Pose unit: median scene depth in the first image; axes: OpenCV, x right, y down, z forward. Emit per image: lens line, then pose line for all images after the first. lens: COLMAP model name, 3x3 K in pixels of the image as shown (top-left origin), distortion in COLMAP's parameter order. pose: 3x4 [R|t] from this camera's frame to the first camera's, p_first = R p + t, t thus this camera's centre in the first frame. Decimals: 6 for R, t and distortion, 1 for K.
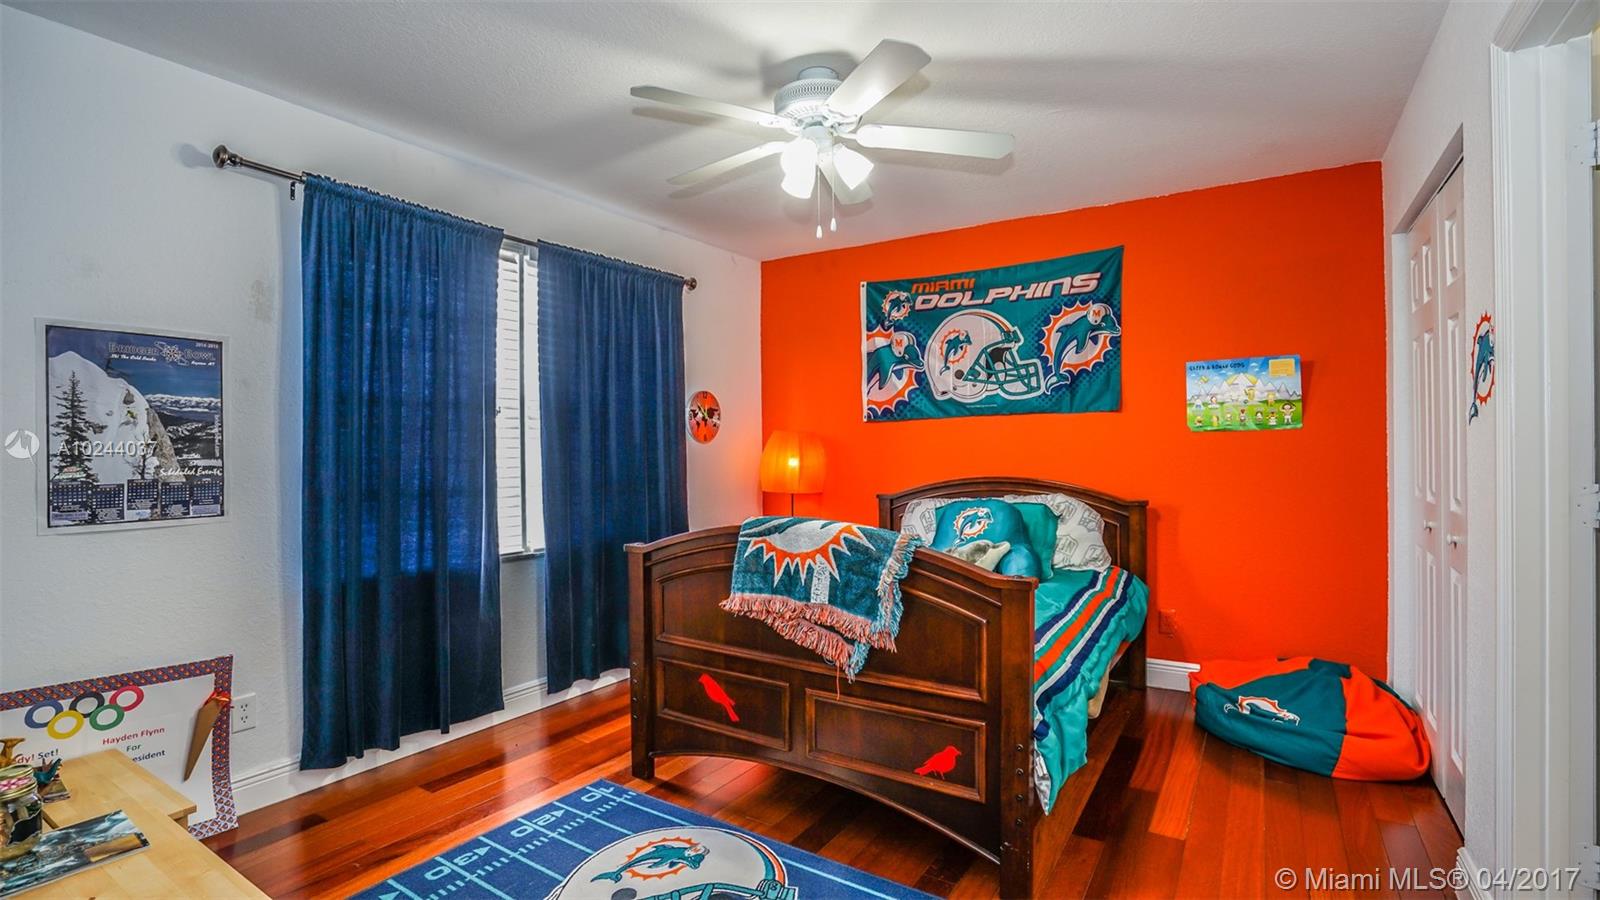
lens RADIAL K [[742.8, 0, 800.0], [0, 742.8, 450.0], [0, 0, 1]] dist [-0.060691, 0.025152]
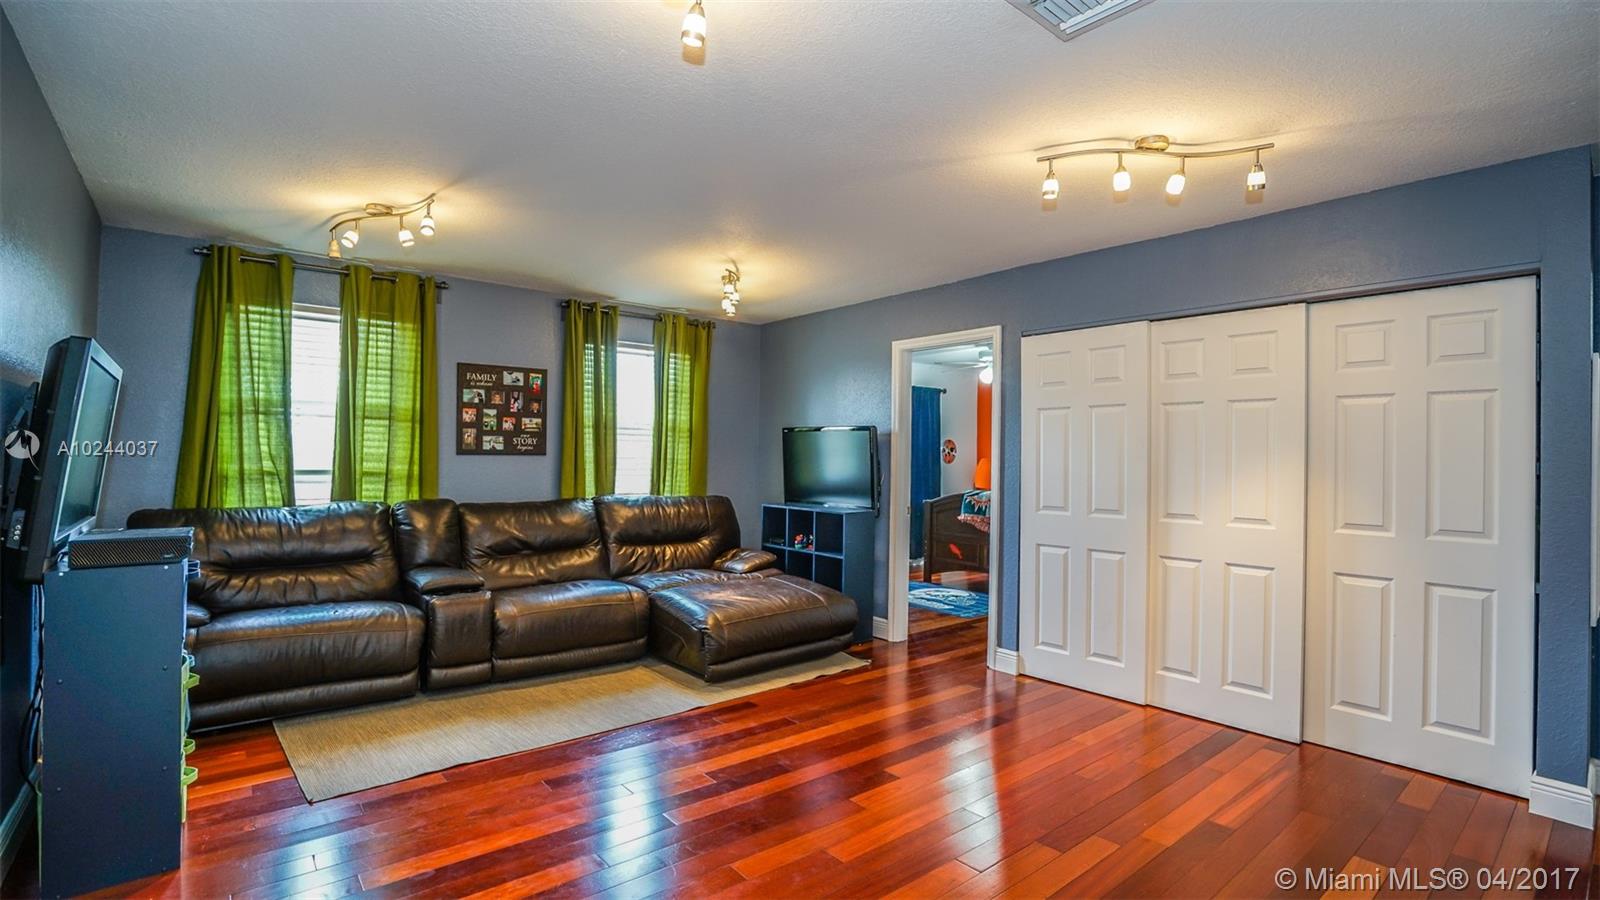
lens RADIAL K [[742.8, 0, 800.0], [0, 742.8, 450.0], [0, 0, 1]] dist [-0.060691, 0.025152]
pose [[0.954487, 0.020606, -0.297541, 0.171120], [-0.024599, 0.999651, -0.009682, -0.030582], [0.297238, 0.016561, 0.954660, -2.050861]]
